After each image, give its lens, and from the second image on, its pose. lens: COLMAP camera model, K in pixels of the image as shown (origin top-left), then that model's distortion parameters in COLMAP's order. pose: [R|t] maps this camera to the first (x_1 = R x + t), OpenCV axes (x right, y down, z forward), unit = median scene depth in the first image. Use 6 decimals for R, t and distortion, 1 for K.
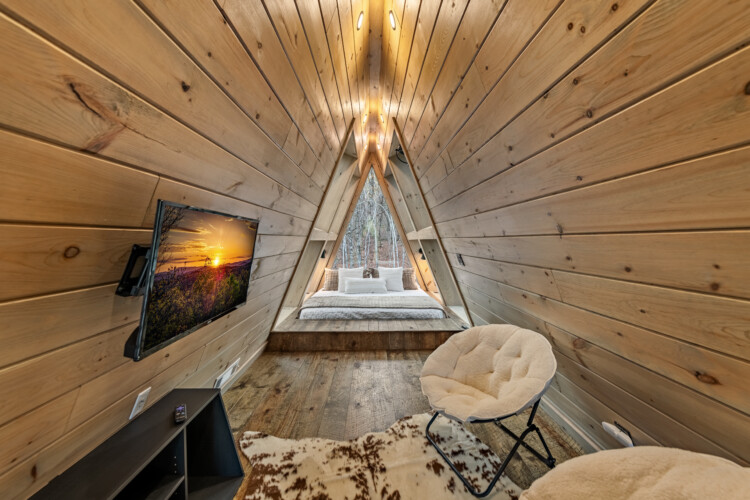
lens RADIAL K [[303.1, 0, 380.3], [0, 303.1, 246.6], [0, 0, 1]] dist [0.010141, -0.002751]
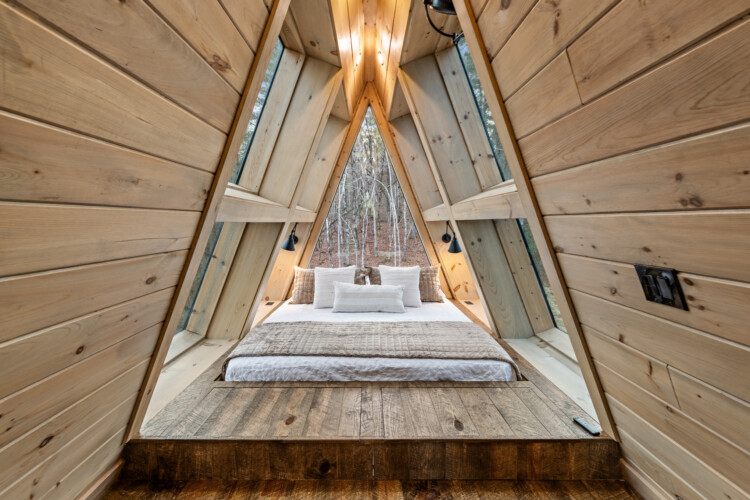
lens RADIAL K [[303.1, 0, 373.4], [0, 303.1, 227.3], [0, 0, 1]] dist [0.010141, -0.002751]
pose [[0.999838, -0.002198, -0.017841, -0.008079], [0.002127, 0.999990, -0.004015, -0.008013], [0.017850, 0.003976, 0.999833, 0.396819]]
